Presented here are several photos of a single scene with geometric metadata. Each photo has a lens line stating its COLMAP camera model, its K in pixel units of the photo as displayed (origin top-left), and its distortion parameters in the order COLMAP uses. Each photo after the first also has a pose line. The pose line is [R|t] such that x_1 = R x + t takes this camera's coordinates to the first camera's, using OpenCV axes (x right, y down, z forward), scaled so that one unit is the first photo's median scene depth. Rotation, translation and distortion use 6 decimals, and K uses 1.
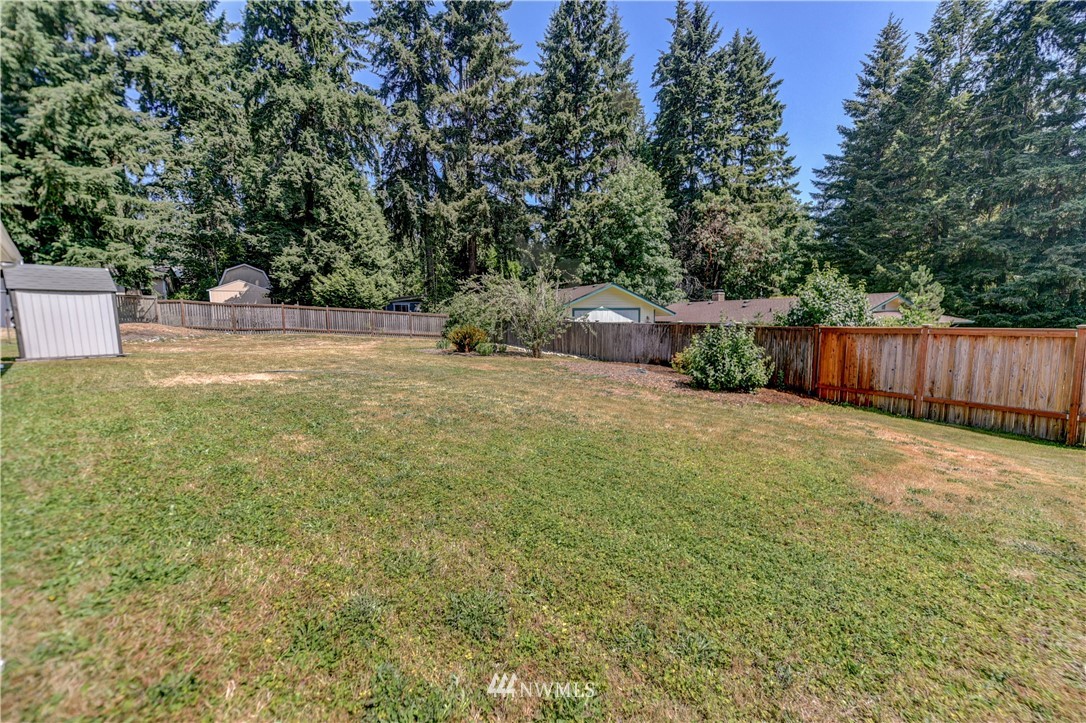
lens RADIAL K [[440.8, 0, 553.2], [0, 440.8, 368.8], [0, 0, 1]] dist [0.011071, 0.000005]
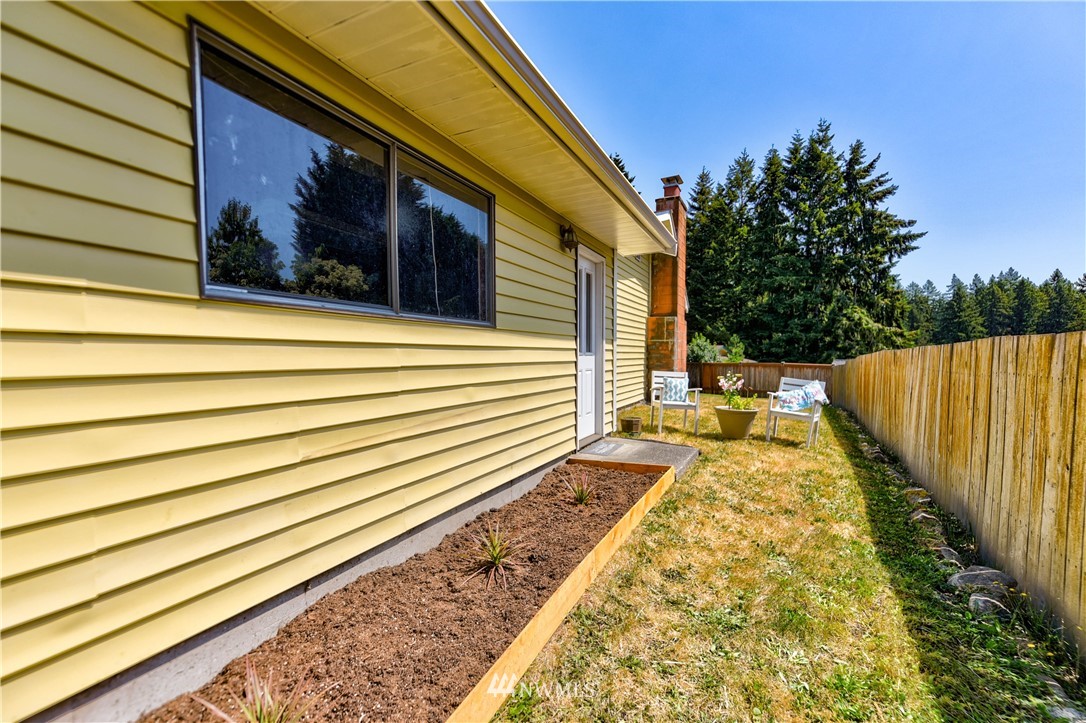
lens RADIAL K [[440.8, 0, 553.2], [0, 440.8, 368.8], [0, 0, 1]] dist [0.011071, 0.000005]
pose [[0.950975, 0.004785, 0.309229, -0.267538], [0.022281, 0.996222, -0.083937, 0.035842], [-0.308463, 0.086712, 0.947276, -0.295156]]
